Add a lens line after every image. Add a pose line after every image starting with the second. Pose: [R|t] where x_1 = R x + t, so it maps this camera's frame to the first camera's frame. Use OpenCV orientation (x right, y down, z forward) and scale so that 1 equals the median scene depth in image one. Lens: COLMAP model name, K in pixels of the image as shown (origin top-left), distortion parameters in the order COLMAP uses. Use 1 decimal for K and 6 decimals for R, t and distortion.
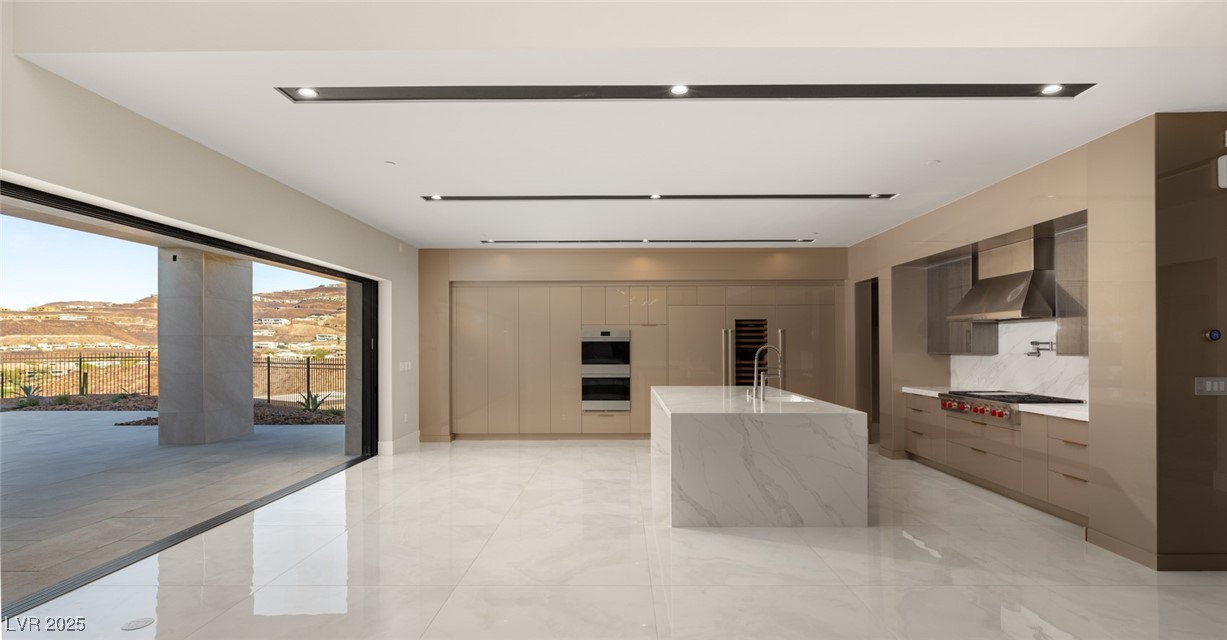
lens RADIAL K [[571.5, 0, 618.5], [0, 571.5, 345.8], [0, 0, 1]] dist [-0.005345, -0.000783]
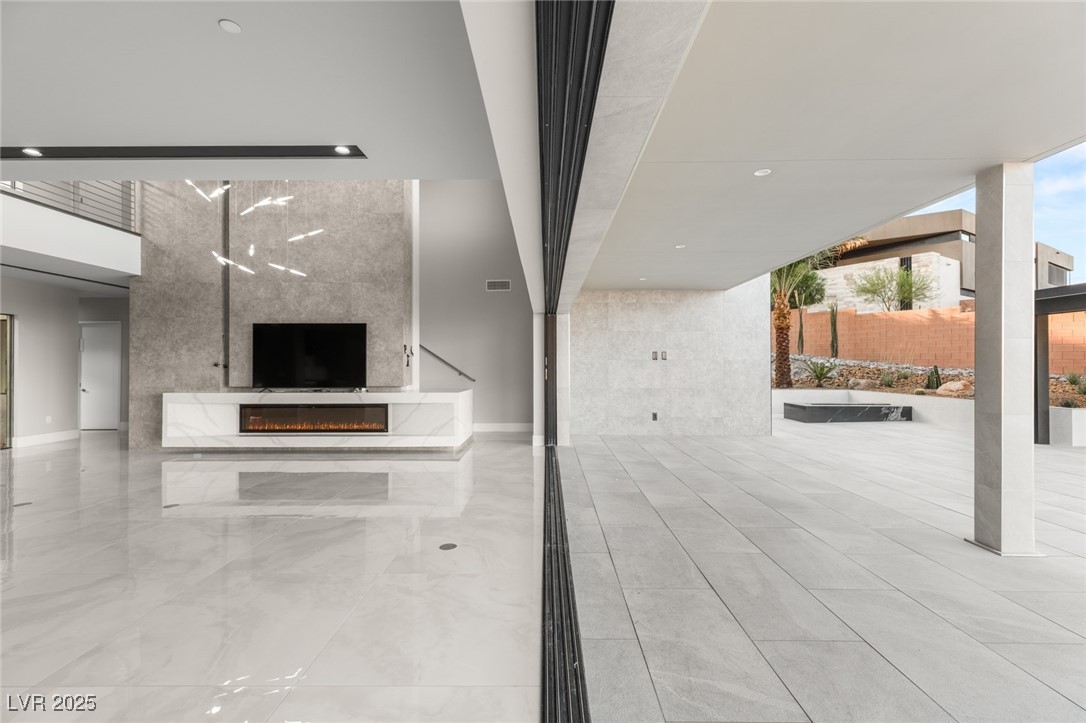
lens RADIAL K [[492.2, 0, 539.6], [0, 492.2, 359.6], [0, 0, 1]] dist [0.005451, 0.000177]
pose [[-0.999991, 0.004169, -0.000785, -0.429451], [0.004177, 0.999927, -0.011311, 0.002686], [0.000737, -0.011314, -0.999936, 0.911345]]
